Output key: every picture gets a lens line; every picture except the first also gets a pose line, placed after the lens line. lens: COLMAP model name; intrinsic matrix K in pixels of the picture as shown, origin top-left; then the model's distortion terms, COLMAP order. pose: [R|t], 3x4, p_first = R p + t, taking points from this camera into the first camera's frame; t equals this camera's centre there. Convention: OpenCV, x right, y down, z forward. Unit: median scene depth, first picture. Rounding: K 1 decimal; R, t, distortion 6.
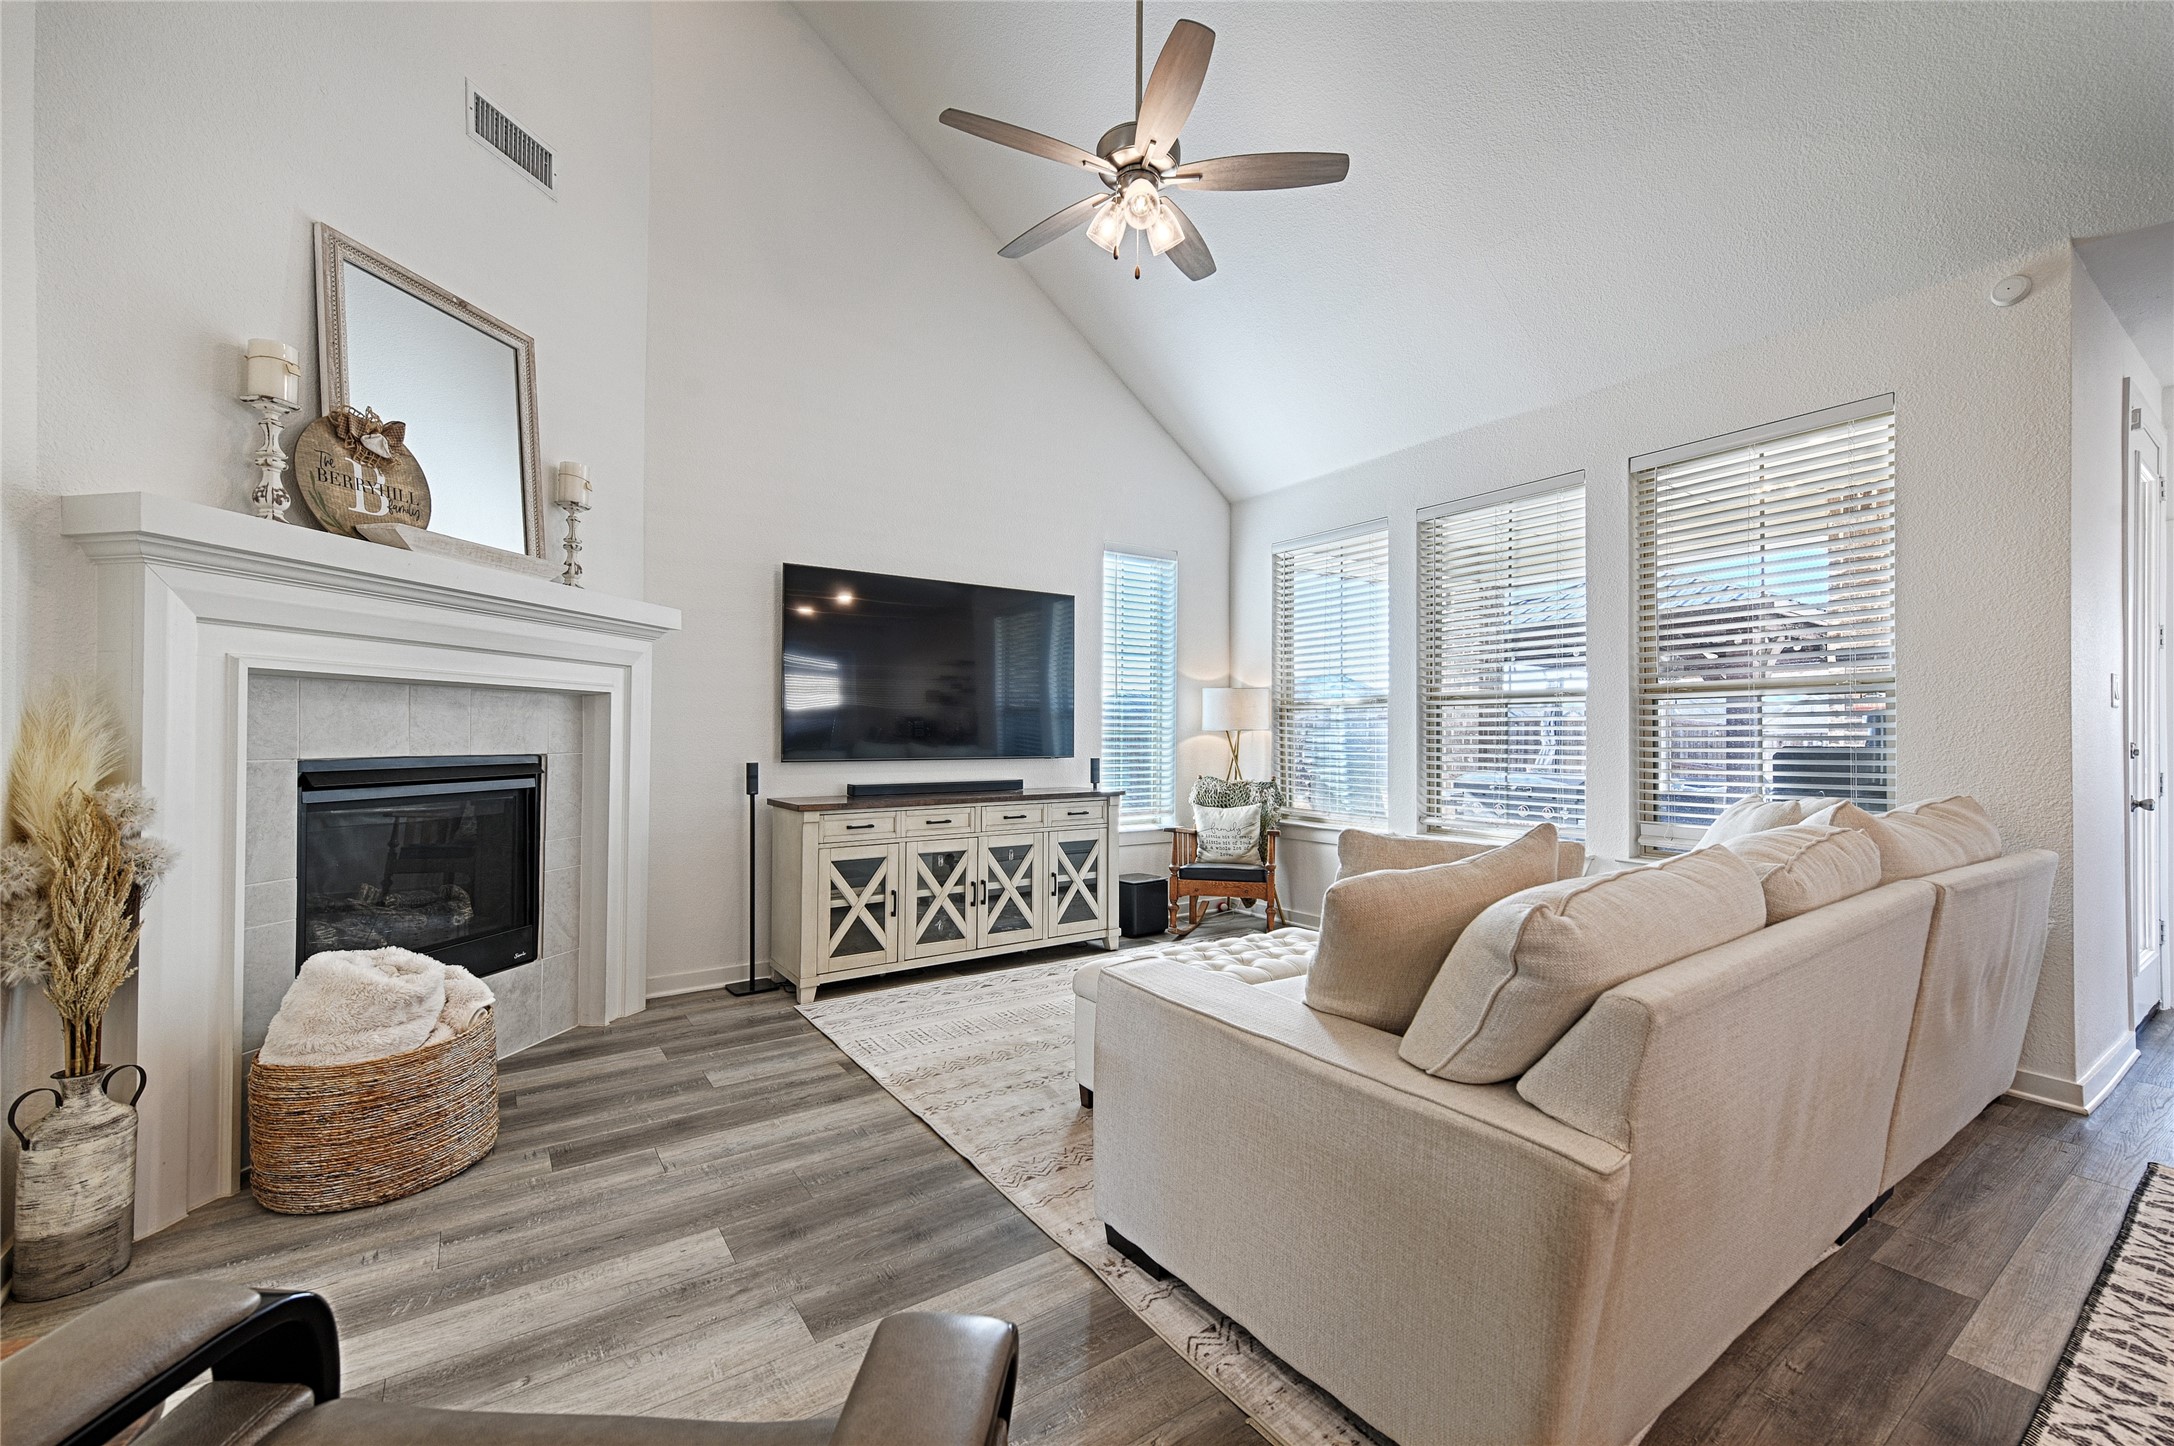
lens RADIAL K [[896.5, 0, 1096.3], [0, 896.5, 729.9], [0, 0, 1]] dist [0.007364, -0.000492]
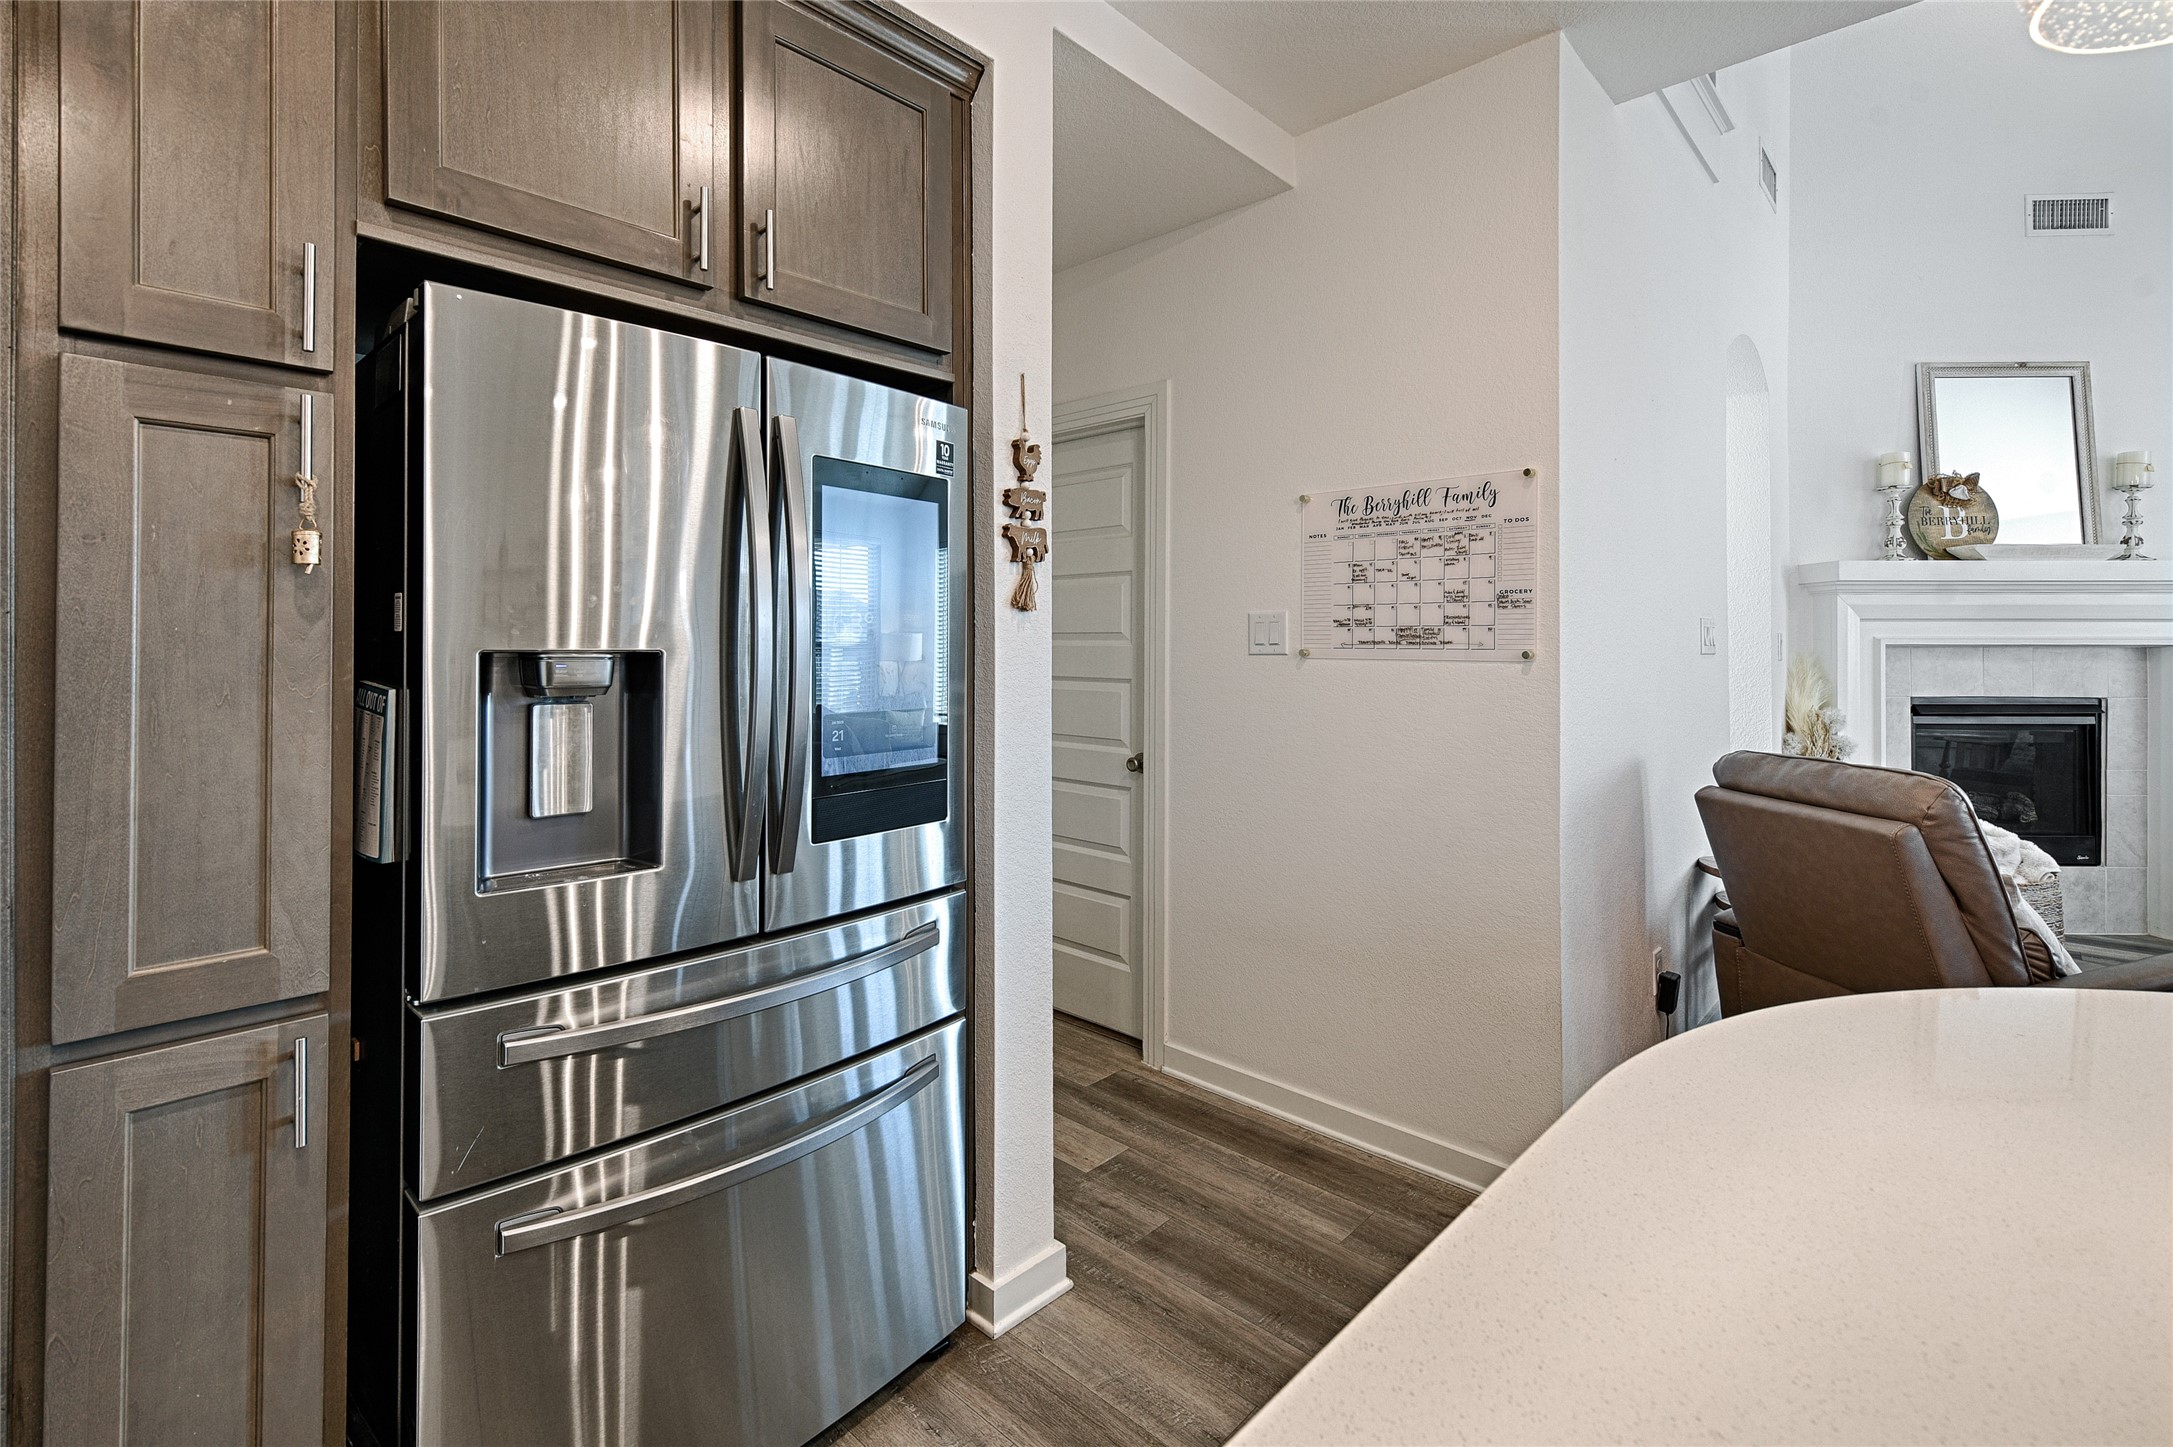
lens RADIAL K [[973.3, 0, 1043.1], [0, 973.3, 639.0], [0, 0, 1]] dist [0.010676, -0.000109]
pose [[0.184798, -0.010811, -0.982717, 0.421303], [0.006049, 0.999933, -0.009863, -0.047000], [0.982758, -0.004122, 0.184851, -0.642019]]
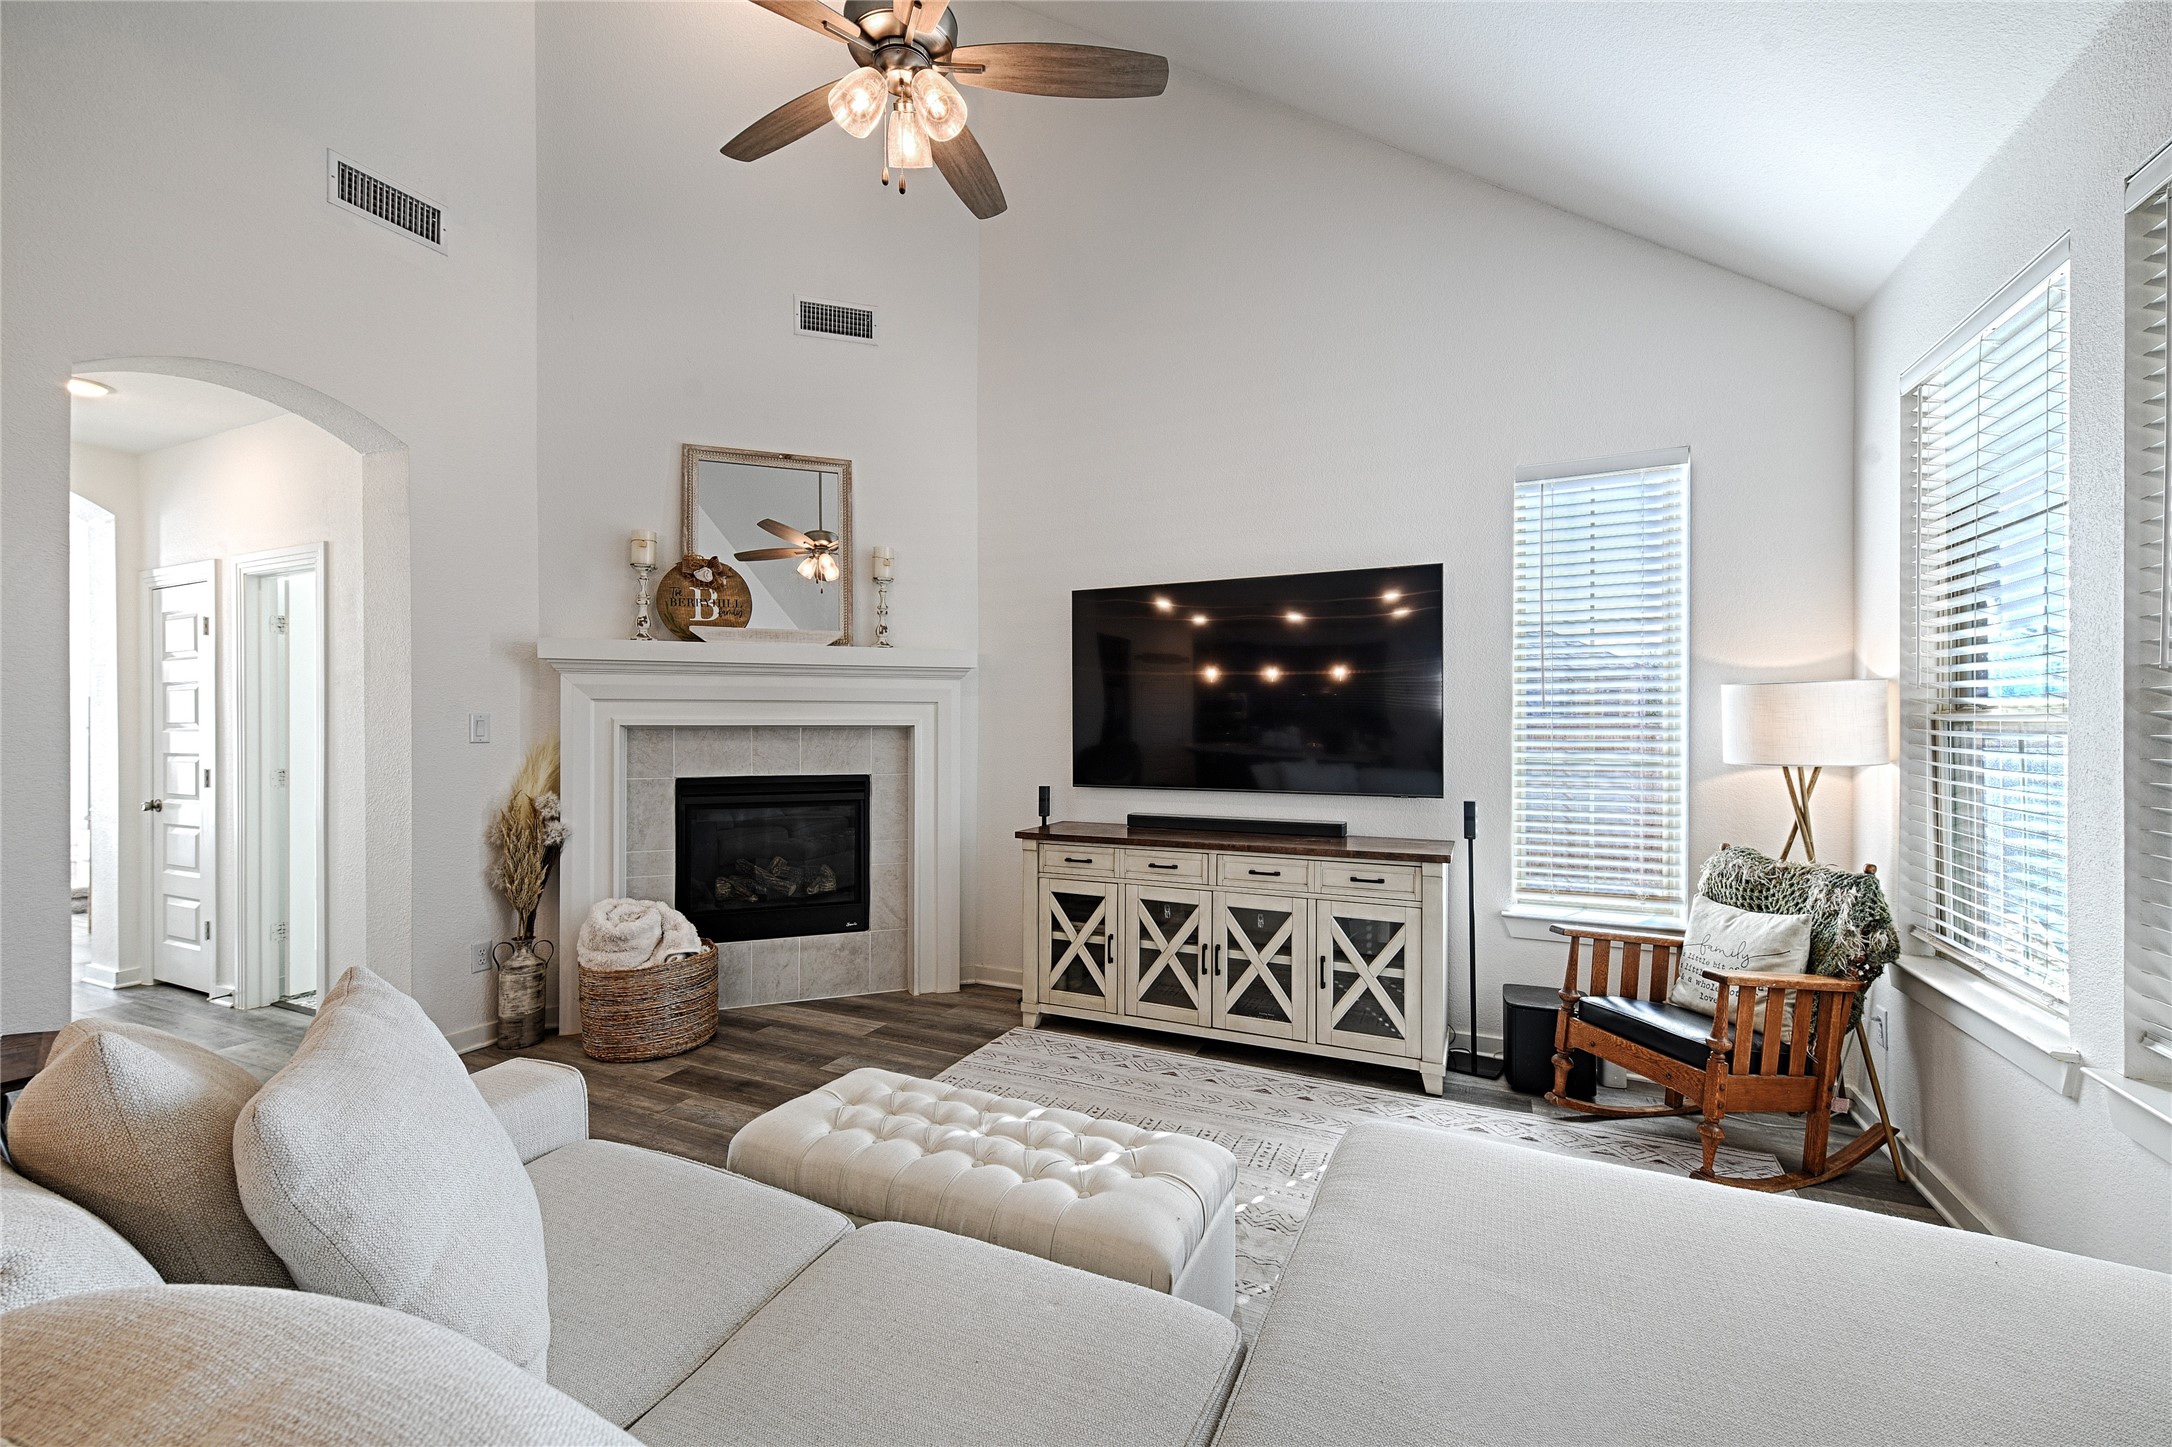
lens RADIAL K [[872.5, 0, 1076.0], [0, 872.5, 727.1], [0, 0, 1]] dist [0.006990, -0.000430]
pose [[0.488998, -0.003055, -0.872279, 0.628974], [0.008811, 0.999960, 0.001438, -0.040239], [0.872240, -0.008389, 0.489006, 0.631143]]
